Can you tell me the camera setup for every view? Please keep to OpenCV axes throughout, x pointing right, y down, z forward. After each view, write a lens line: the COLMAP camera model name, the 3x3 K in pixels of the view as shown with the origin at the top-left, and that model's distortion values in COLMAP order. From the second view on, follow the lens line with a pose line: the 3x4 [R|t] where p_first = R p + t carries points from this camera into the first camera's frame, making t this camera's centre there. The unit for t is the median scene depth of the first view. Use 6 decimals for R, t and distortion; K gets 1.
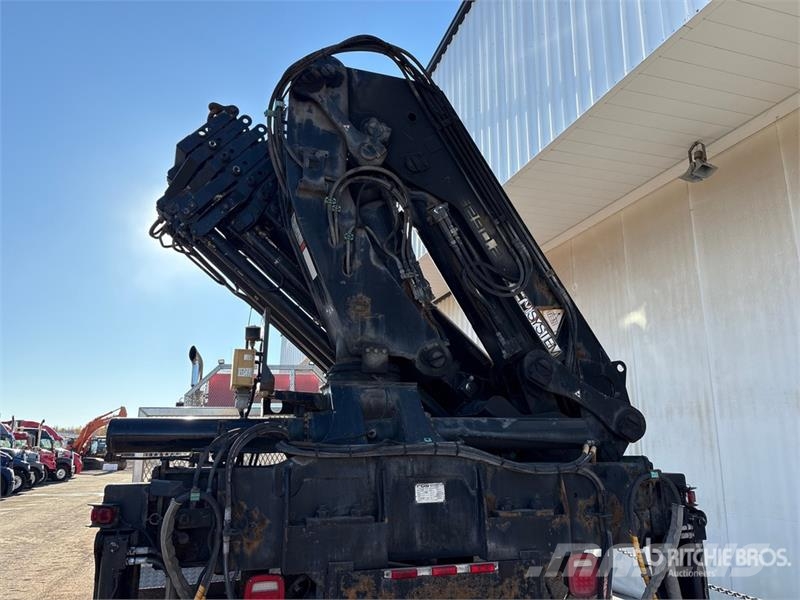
lens RADIAL K [[606.6, 0, 399.9], [0, 606.6, 300.0], [0, 0, 1]] dist [0.042479, -0.013471]
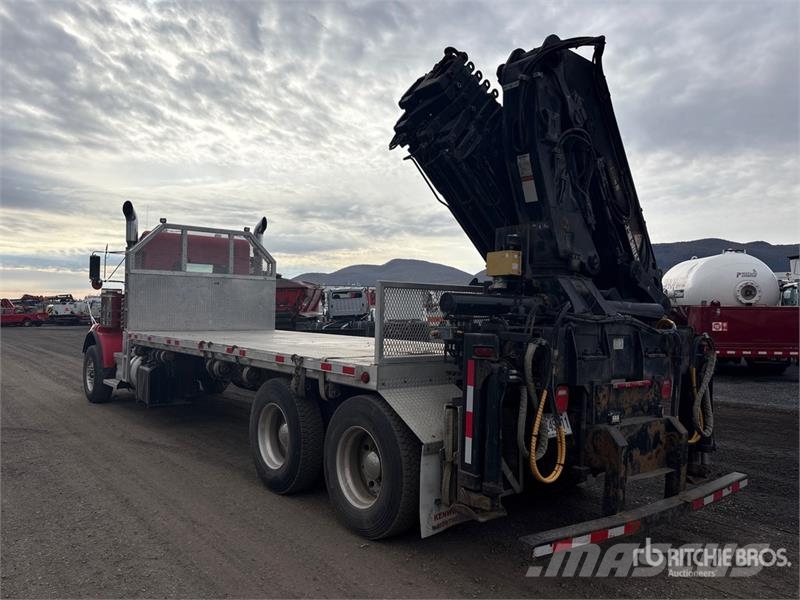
lens RADIAL K [[606.6, 0, 401.8], [0, 606.6, 298.9], [0, 0, 1]] dist [0.042479, -0.013471]
pose [[0.927821, 0.046687, 0.370093, -0.898232], [-0.126245, 0.972891, 0.193767, -0.050061], [-0.351014, -0.226504, 0.908562, -0.251343]]
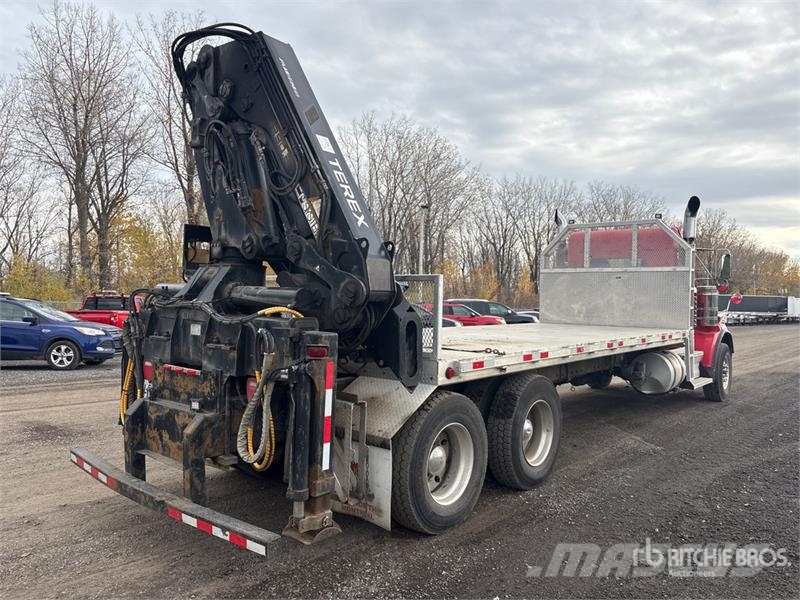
lens RADIAL K [[606.6, 0, 400.8], [0, 606.6, 305.9], [0, 0, 1]] dist [0.042479, -0.013471]
pose [[0.533721, 0.049247, -0.844225, 1.391840], [0.170909, 0.971421, 0.164716, 0.051572], [0.828210, -0.232198, 0.510051, 0.475766]]
